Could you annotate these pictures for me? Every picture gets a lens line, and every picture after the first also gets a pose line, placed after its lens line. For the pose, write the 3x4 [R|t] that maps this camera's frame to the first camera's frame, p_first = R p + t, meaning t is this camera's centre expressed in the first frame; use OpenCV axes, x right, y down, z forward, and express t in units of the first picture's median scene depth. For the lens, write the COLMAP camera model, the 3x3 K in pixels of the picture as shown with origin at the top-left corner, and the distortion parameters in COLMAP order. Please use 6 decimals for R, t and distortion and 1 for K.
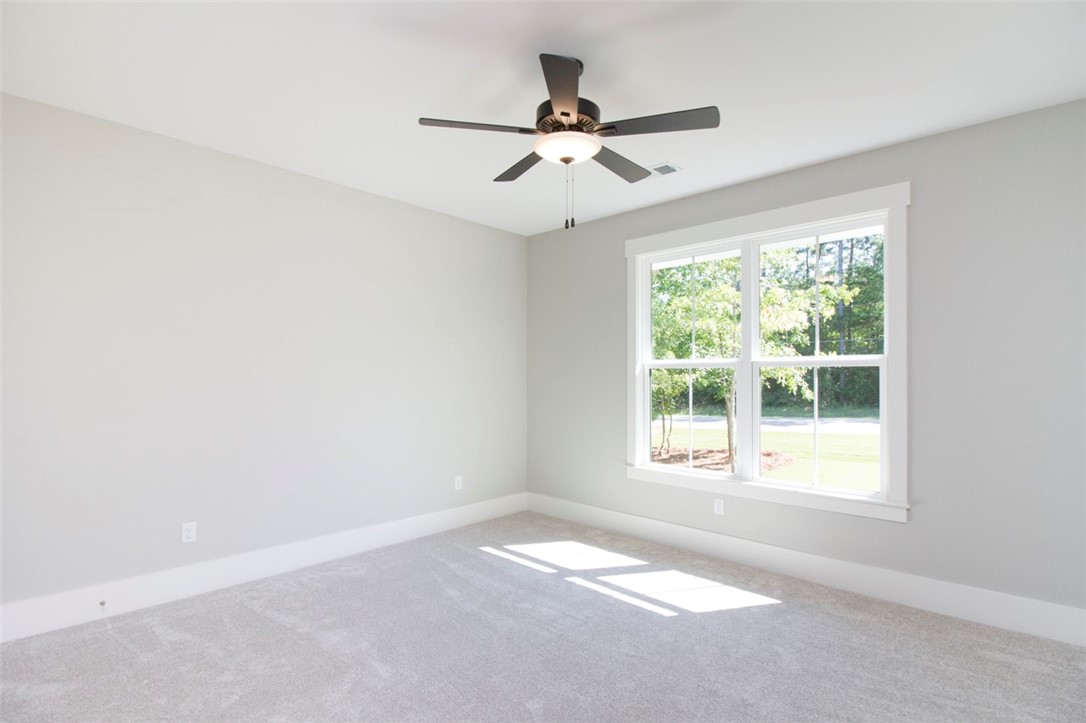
lens RADIAL K [[525.5, 0, 548.6], [0, 525.5, 379.5], [0, 0, 1]] dist [-0.000512, -0.014901]
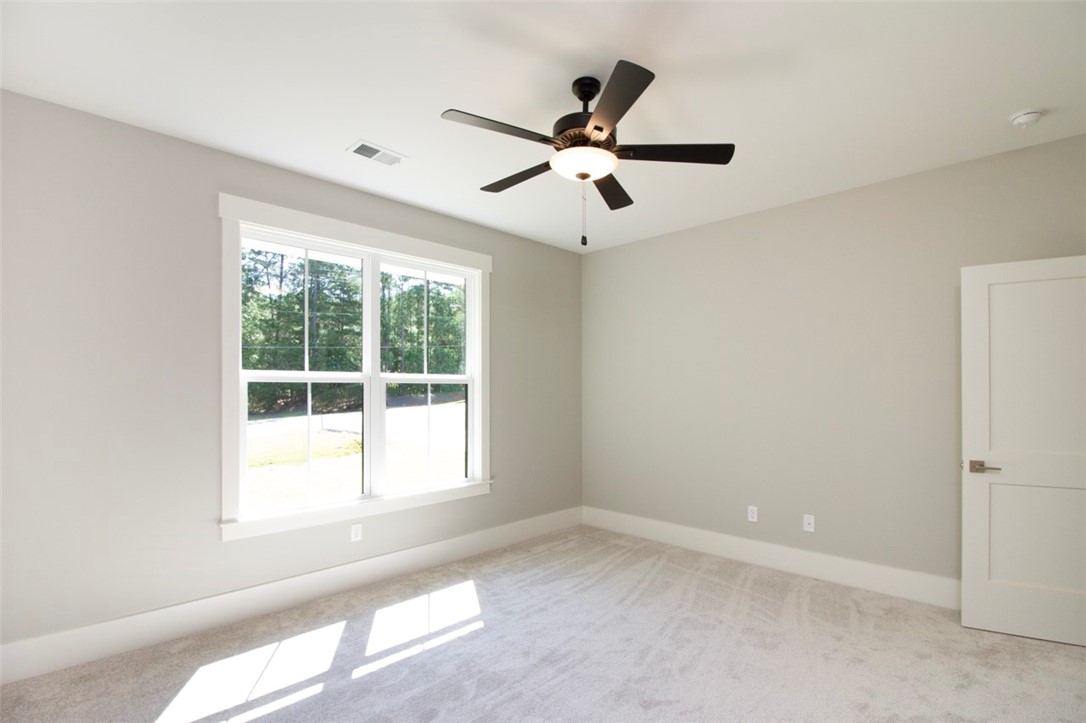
lens RADIAL K [[532.4, 0, 544.4], [0, 532.4, 389.6], [0, 0, 1]] dist [-0.000527, -0.015710]
pose [[0.007028, 0.002455, 0.999972, -0.624131], [0.010944, 0.999937, -0.002532, -0.003779], [-0.999915, 0.010961, 0.007001, 0.675097]]
